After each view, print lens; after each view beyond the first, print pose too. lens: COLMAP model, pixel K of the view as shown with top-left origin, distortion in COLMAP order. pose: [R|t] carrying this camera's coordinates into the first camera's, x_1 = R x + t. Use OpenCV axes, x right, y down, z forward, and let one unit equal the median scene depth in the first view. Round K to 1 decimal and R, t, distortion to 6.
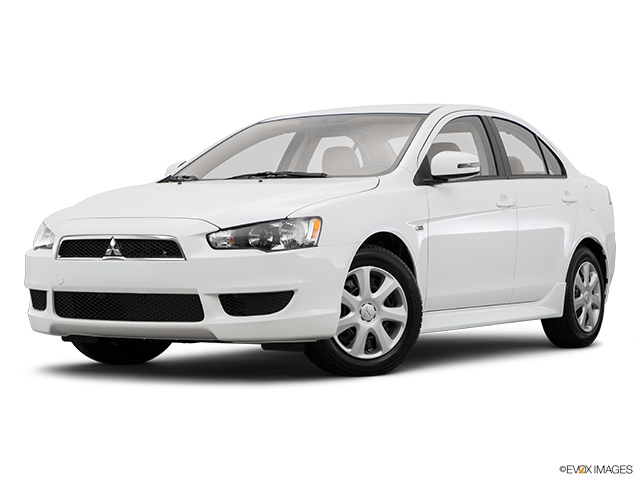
lens RADIAL K [[1256.4, 0, 320.0], [0, 1256.4, 240.0], [0, 0, 1]] dist [0.415684, 0.032419]
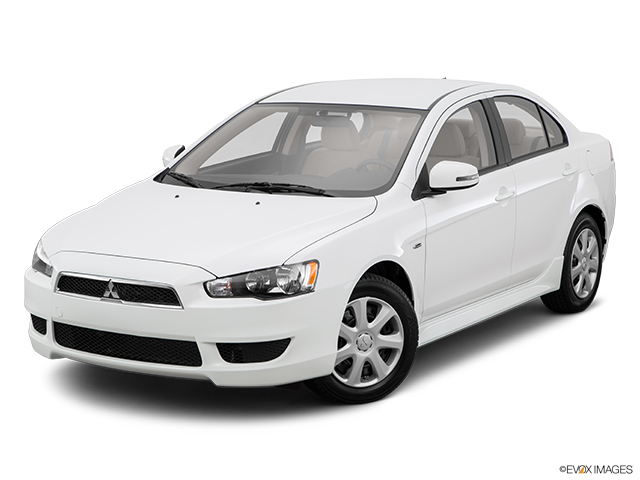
lens RADIAL K [[1256.4, 0, 320.0], [0, 1256.4, 240.0], [0, 0, 1]] dist [0.415684, 0.032419]
pose [[0.999993, 0.000761, -0.003616, 0.005824], [-0.000220, 0.989117, 0.147133, -0.170694], [0.003689, -0.147131, 0.989110, 0.010003]]
